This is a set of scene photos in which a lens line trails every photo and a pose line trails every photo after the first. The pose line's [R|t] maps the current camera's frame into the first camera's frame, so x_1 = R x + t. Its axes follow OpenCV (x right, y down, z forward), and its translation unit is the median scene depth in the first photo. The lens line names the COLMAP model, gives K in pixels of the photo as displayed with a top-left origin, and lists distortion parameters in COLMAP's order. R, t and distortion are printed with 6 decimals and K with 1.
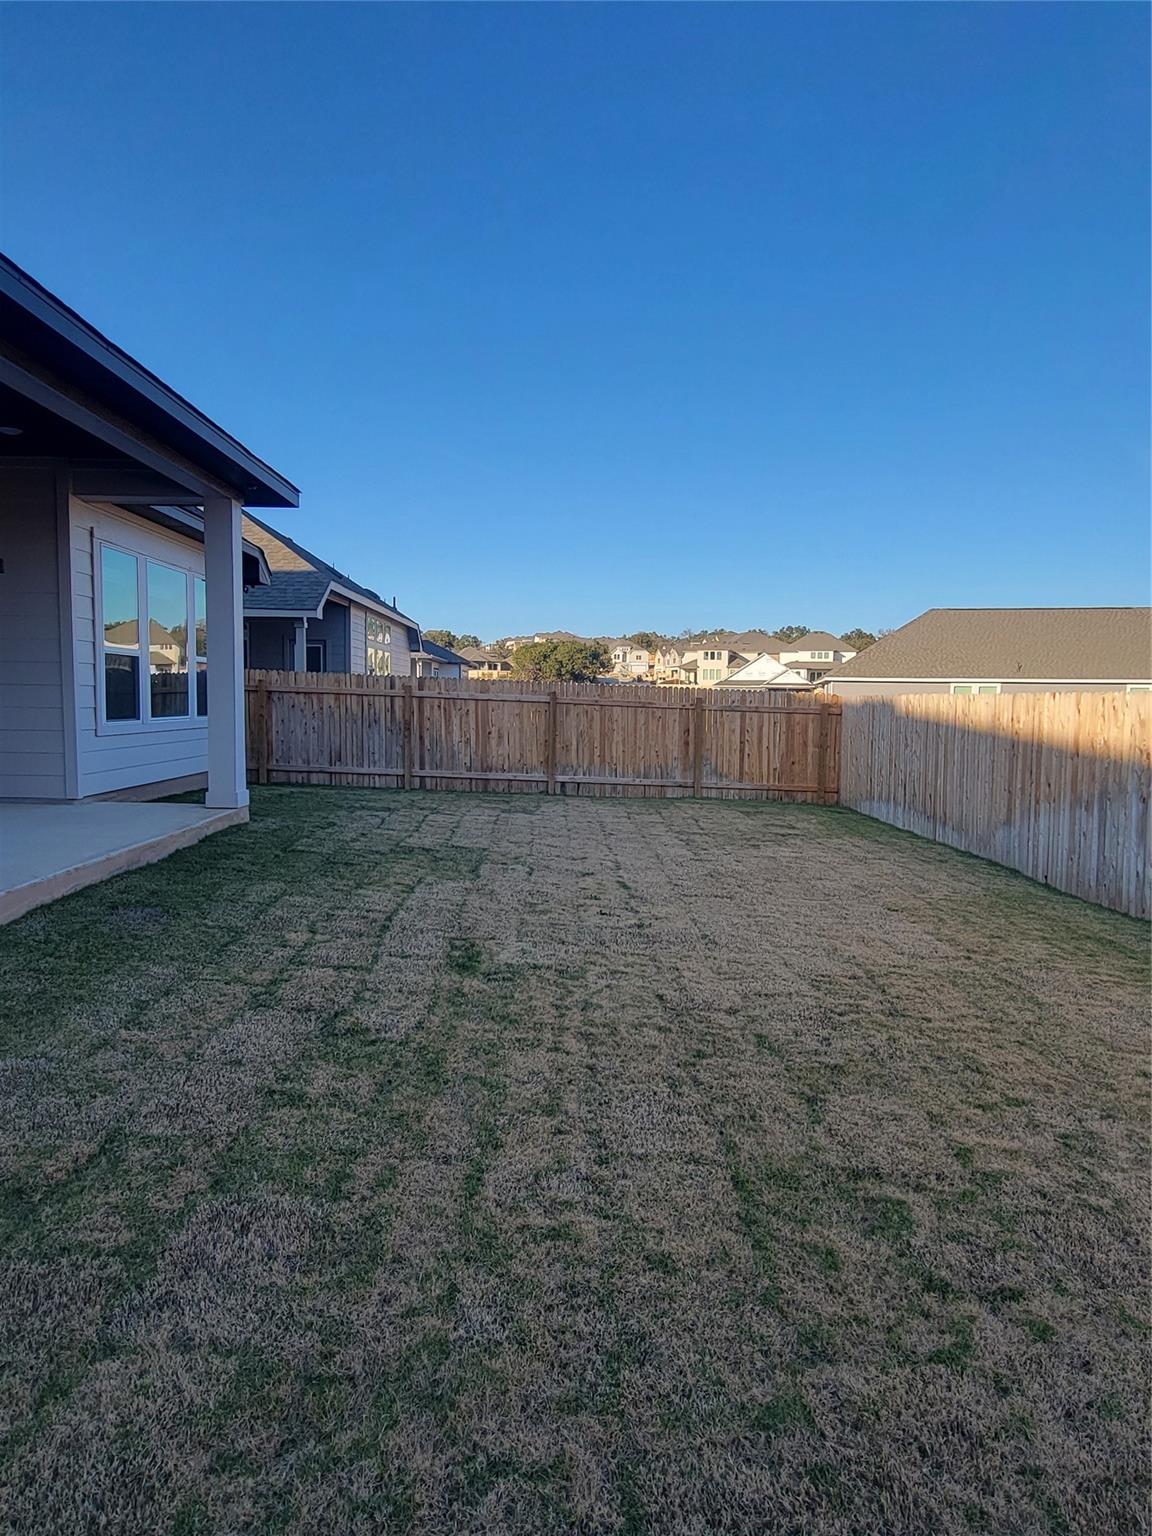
lens RADIAL K [[951.3, 0, 541.4], [0, 951.3, 772.2], [0, 0, 1]] dist [-0.000086, -0.000745]
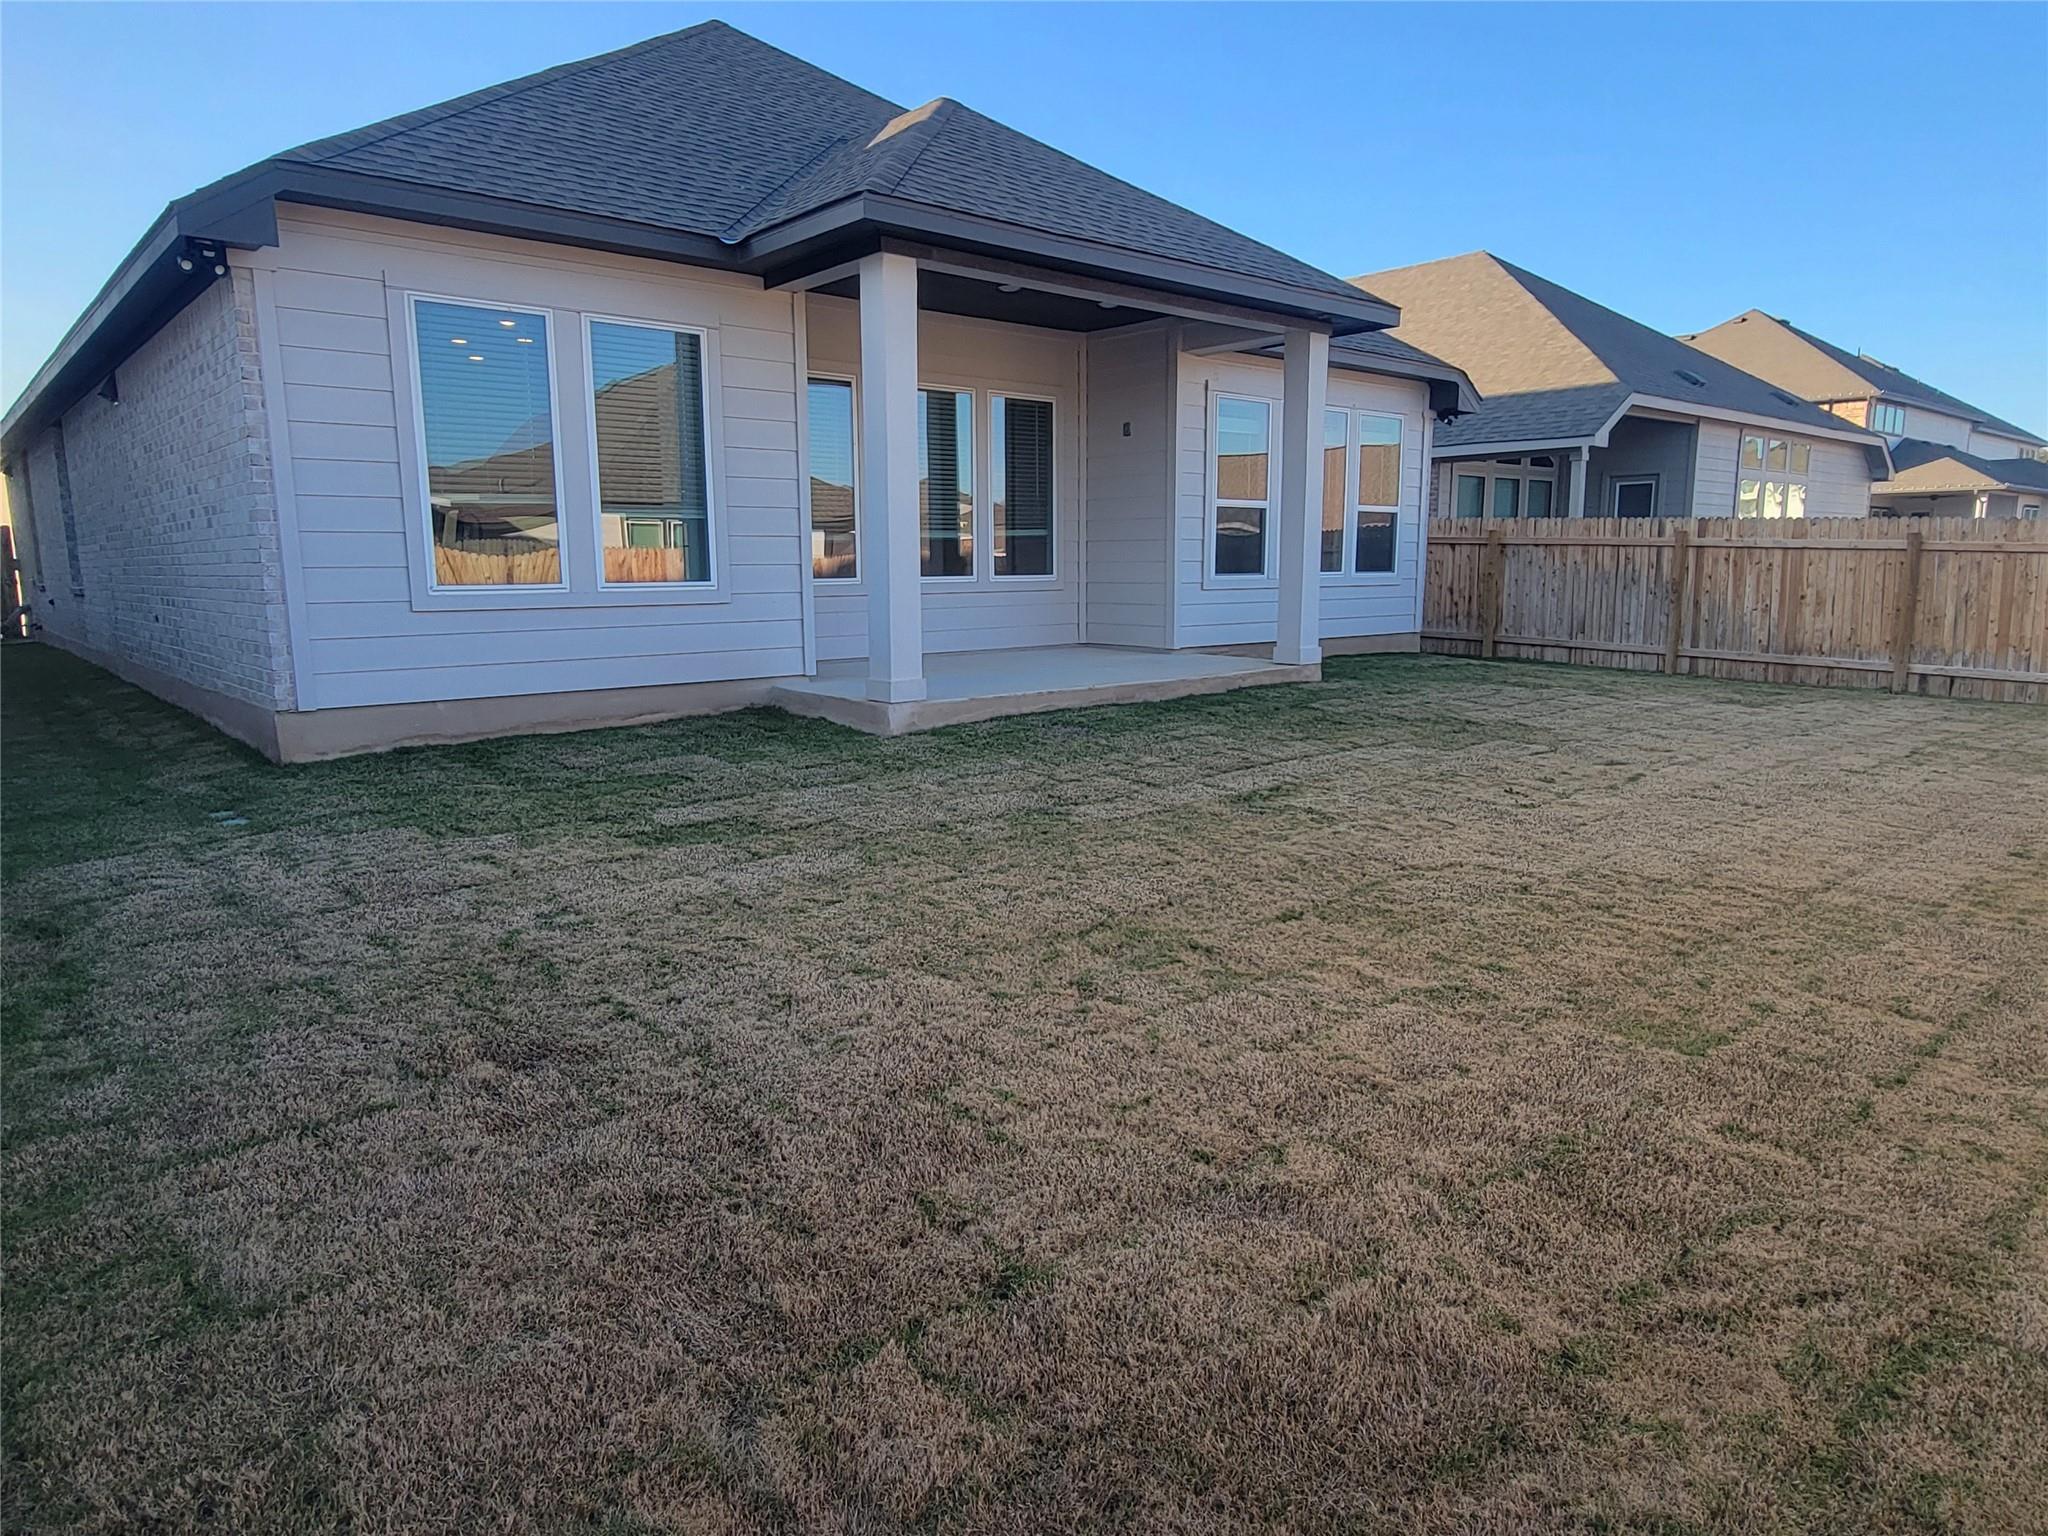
lens RADIAL K [[1268.5, 0, 1019.5], [0, 1268.5, 785.2], [0, 0, 1]] dist [-0.000086, -0.000745]
pose [[0.644919, 0.114086, -0.755688, 0.287122], [-0.045624, 0.992779, 0.110943, 0.017703], [0.762888, -0.037072, 0.645467, -0.023930]]
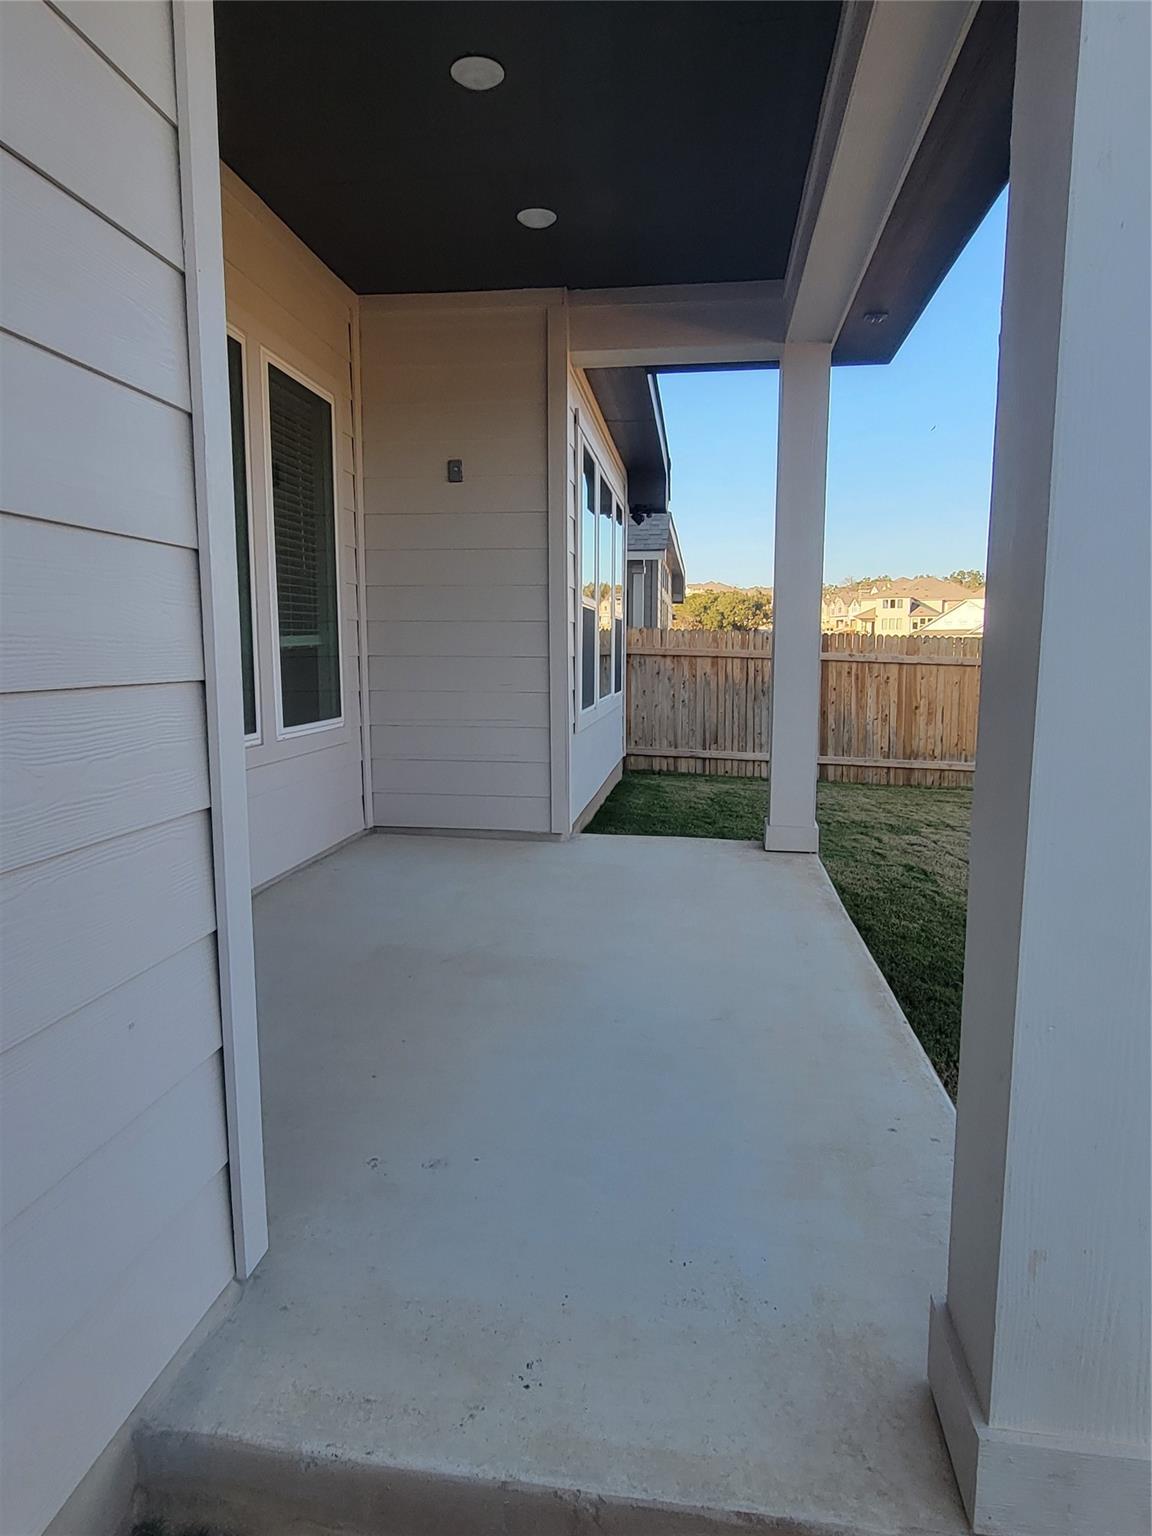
lens RADIAL K [[951.3, 0, 552.6], [0, 951.3, 770.2], [0, 0, 1]] dist [-0.000086, -0.000745]
pose [[0.988249, 0.010052, -0.152521, -0.224053], [-0.002920, 0.998895, 0.046913, -0.026073], [0.152824, -0.045916, 0.987186, 0.209528]]
